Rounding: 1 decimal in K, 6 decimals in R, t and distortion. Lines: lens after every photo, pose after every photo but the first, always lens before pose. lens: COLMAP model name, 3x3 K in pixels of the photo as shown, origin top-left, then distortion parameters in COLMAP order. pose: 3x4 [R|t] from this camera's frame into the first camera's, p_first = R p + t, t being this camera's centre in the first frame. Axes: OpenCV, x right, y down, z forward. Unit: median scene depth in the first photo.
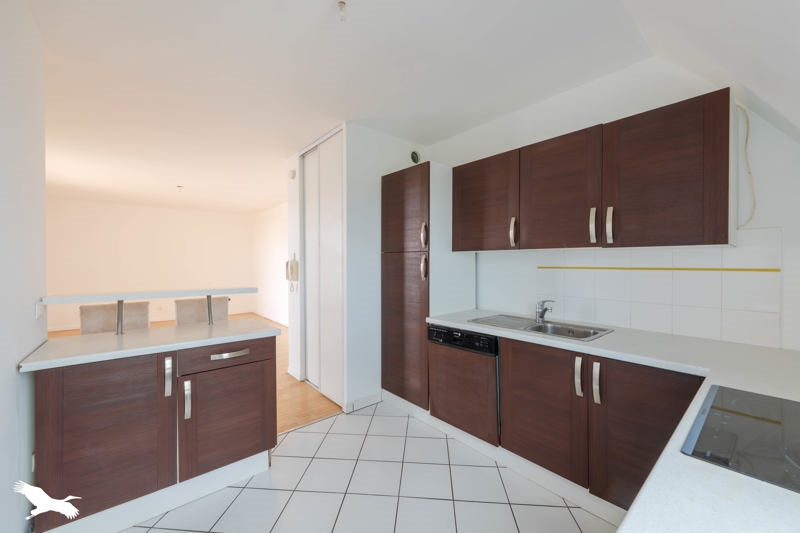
lens RADIAL K [[319.0, 0, 400.0], [0, 319.0, 266.5], [0, 0, 1]] dist [-0.000193, 0.000007]
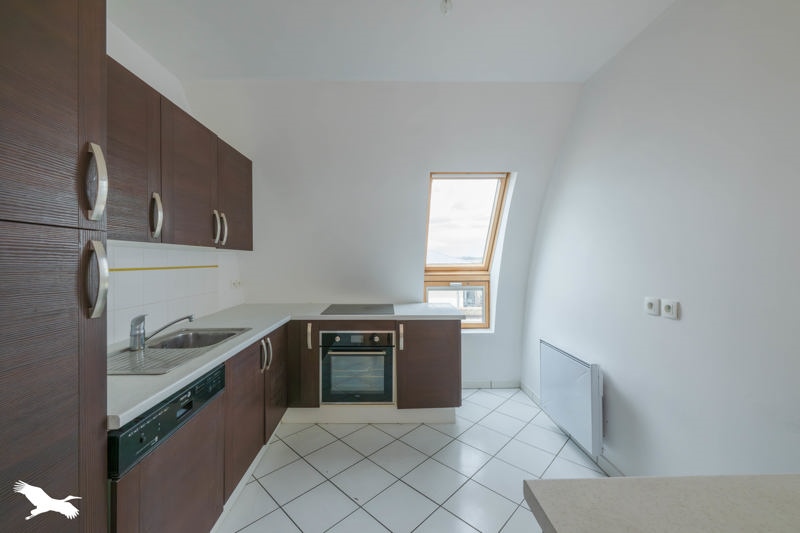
lens RADIAL K [[325.5, 0, 395.6], [0, 325.5, 259.5], [0, 0, 1]] dist [0.000515, 0.000028]
pose [[-0.780428, 0.006857, 0.625208, -0.461109], [0.014749, 0.999864, 0.007445, -0.017155], [-0.625072, 0.015031, -0.780423, 1.267792]]
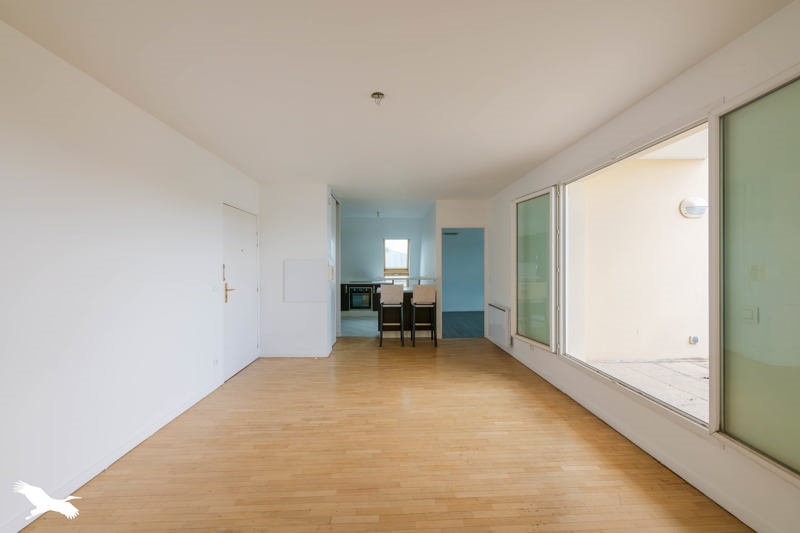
lens RADIAL K [[319.0, 0, 400.0], [0, 319.0, 266.5], [0, 0, 1]] dist [-0.000193, 0.000007]
pose [[-0.795712, 0.002588, 0.605670, -2.369375], [0.012776, 0.999840, 0.012513, -0.046757], [-0.605541, 0.017695, -0.795618, 3.255054]]
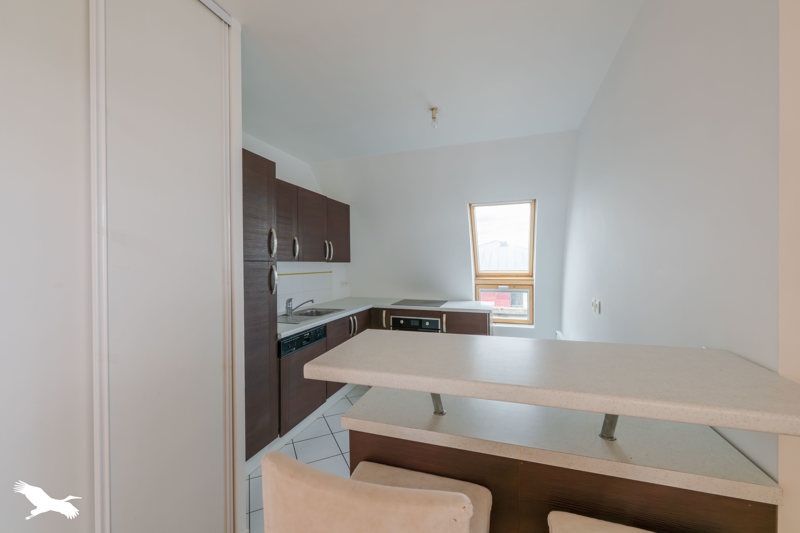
lens RADIAL K [[319.0, 0, 400.0], [0, 319.0, 266.5], [0, 0, 1]] dist [-0.000193, 0.000007]
pose [[-0.520300, -0.002595, 0.853980, -1.024764], [0.019338, 0.999703, 0.014820, -0.045978], [-0.853765, 0.024225, -0.520095, 1.374063]]
